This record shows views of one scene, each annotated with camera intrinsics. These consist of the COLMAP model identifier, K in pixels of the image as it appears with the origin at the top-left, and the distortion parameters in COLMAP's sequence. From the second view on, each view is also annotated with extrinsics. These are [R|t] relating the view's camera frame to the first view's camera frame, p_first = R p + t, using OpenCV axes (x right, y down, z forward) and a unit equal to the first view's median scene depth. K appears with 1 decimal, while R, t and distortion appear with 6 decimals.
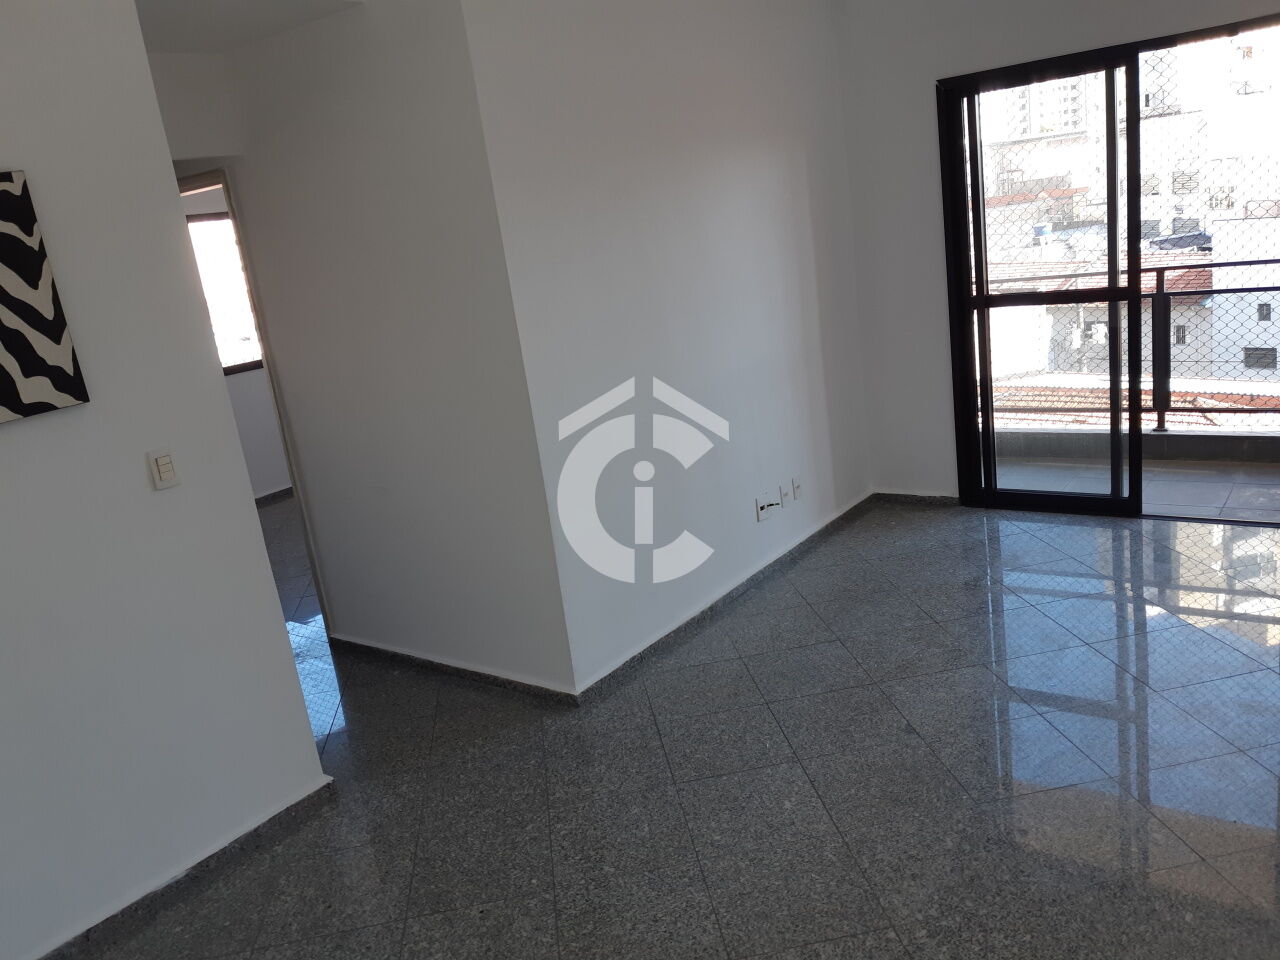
lens RADIAL K [[986.1, 0, 640.0], [0, 986.1, 480.0], [0, 0, 1]] dist [0.047250, -0.076247]
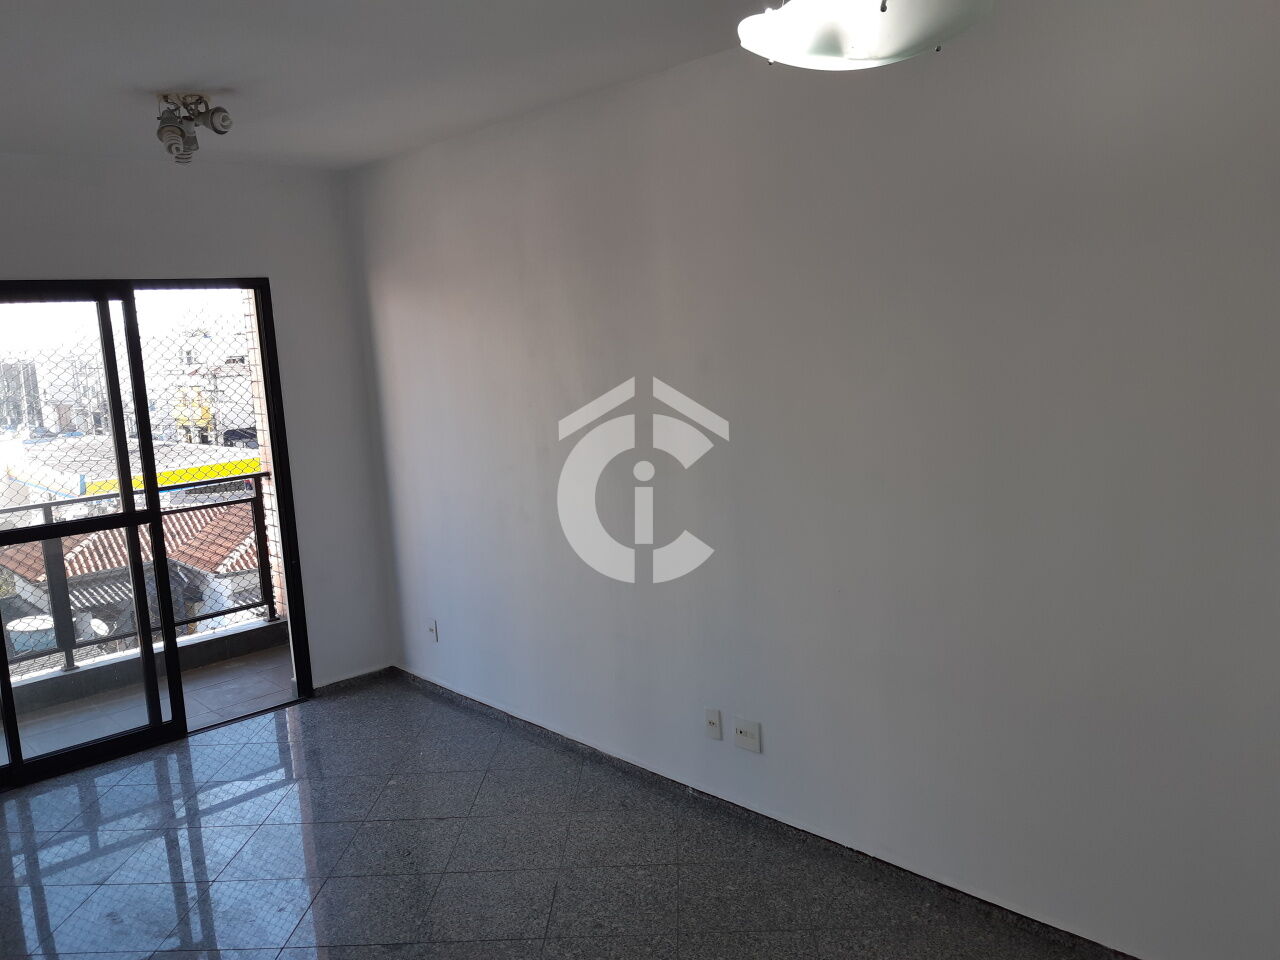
lens RADIAL K [[986.1, 0, 640.0], [0, 986.1, 480.0], [0, 0, 1]] dist [0.047250, -0.076247]
pose [[0.180546, -0.016545, 0.983427, -0.391614], [0.287078, 0.957208, -0.036601, -0.041031], [-0.940739, 0.288928, 0.177570, 0.329823]]
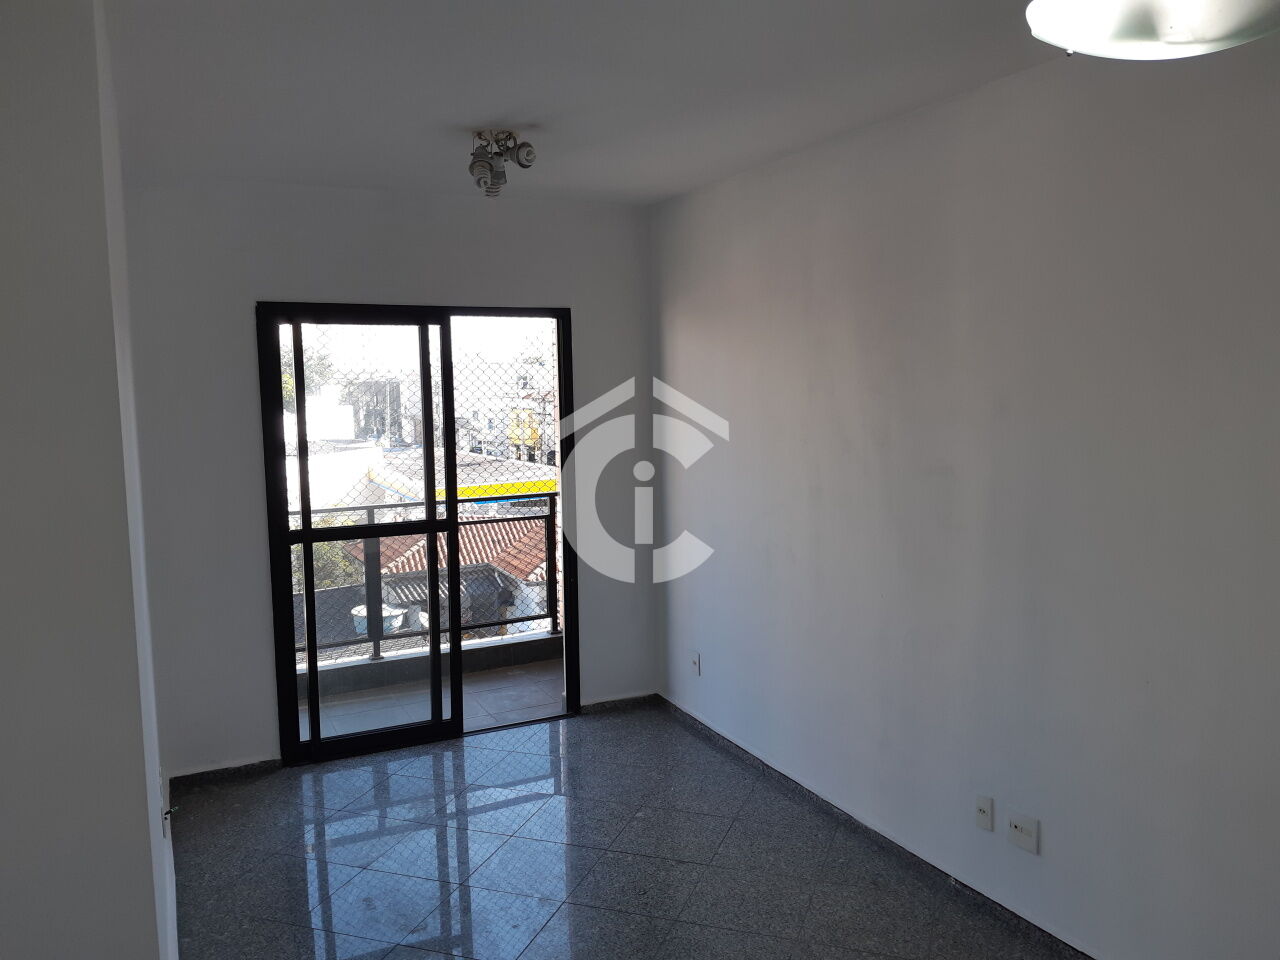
lens RADIAL K [[982.8, 0, 643.9], [0, 982.8, 482.4], [0, 0, 1]] dist [0.120094, -0.292615]
pose [[0.459677, 0.038704, 0.887242, -0.352704], [0.187982, 0.972172, -0.139802, -0.040263], [-0.867963, 0.231049, 0.439609, 0.316889]]
